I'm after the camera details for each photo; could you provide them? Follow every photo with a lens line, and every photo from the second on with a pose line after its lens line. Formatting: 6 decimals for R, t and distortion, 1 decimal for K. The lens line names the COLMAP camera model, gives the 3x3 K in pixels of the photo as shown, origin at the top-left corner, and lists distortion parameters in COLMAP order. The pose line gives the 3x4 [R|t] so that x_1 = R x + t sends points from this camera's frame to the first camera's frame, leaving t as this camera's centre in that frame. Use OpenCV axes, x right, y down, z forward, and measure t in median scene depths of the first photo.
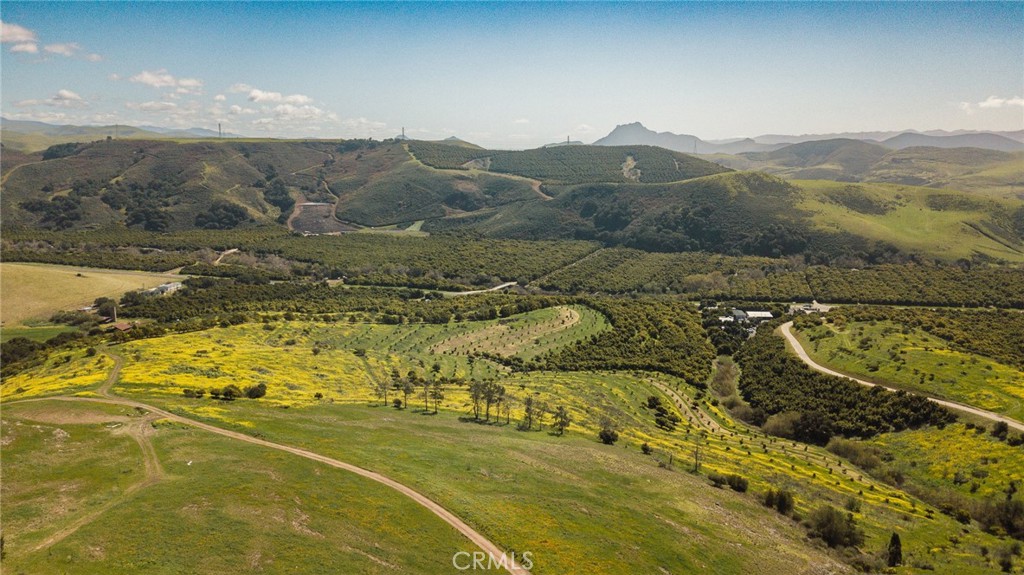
lens RADIAL K [[781.0, 0, 488.5], [0, 781.0, 285.9], [0, 0, 1]] dist [0.025681, -0.023839]
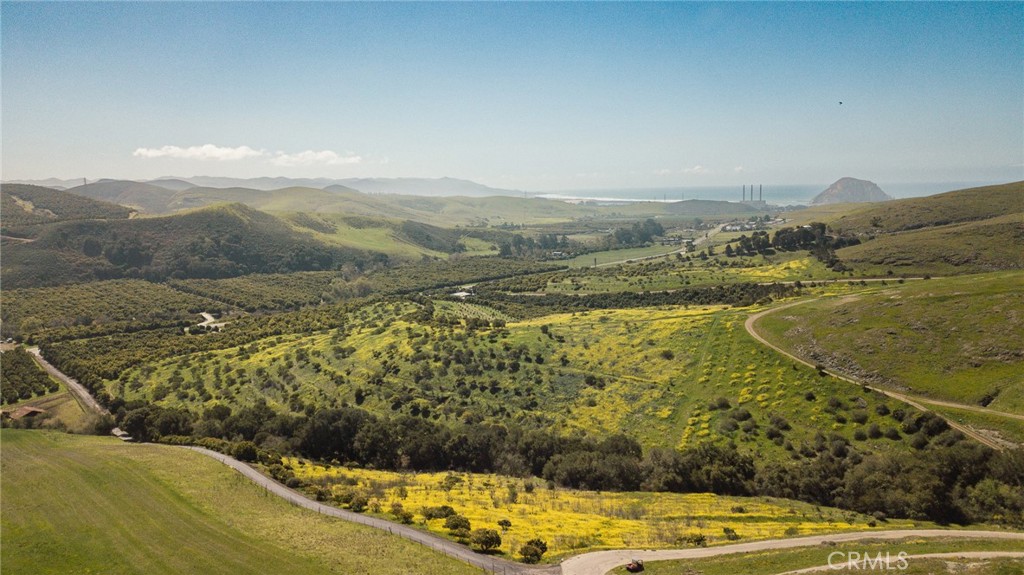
lens RADIAL K [[781.0, 0, 489.0], [0, 781.0, 287.7], [0, 0, 1]] dist [0.025681, -0.023839]
pose [[0.530874, -0.117145, 0.839315, -0.375600], [0.166492, 0.985515, 0.032243, -0.005224], [-0.830935, 0.122622, 0.542689, 0.126020]]
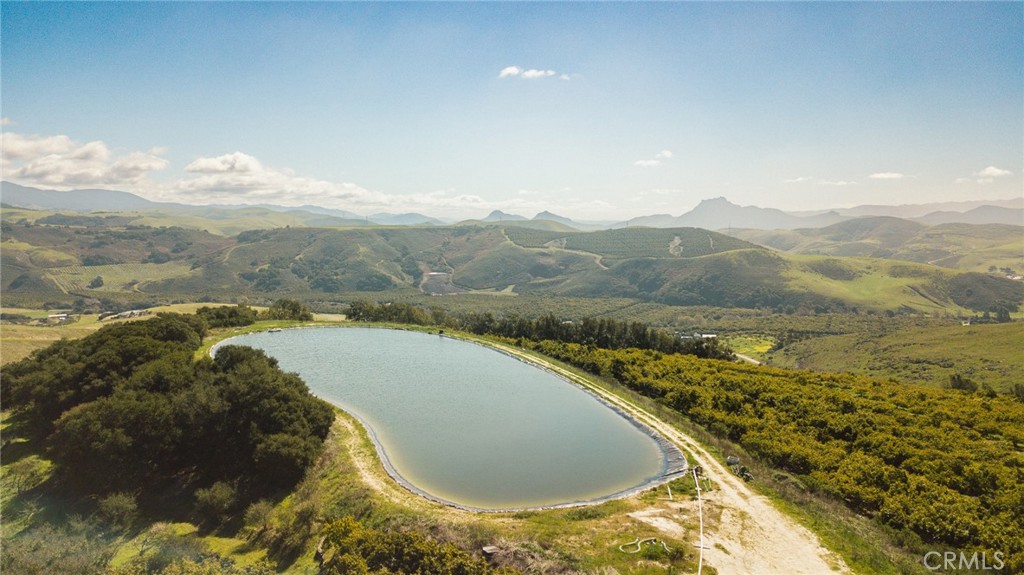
lens RADIAL K [[781.0, 0, 488.5], [0, 781.0, 282.2], [0, 0, 1]] dist [0.025681, -0.023839]
pose [[0.992769, -0.001078, -0.120032, 0.036728], [-0.010392, 0.995433, -0.094891, 0.044231], [0.119586, 0.095453, 0.988225, -0.386686]]
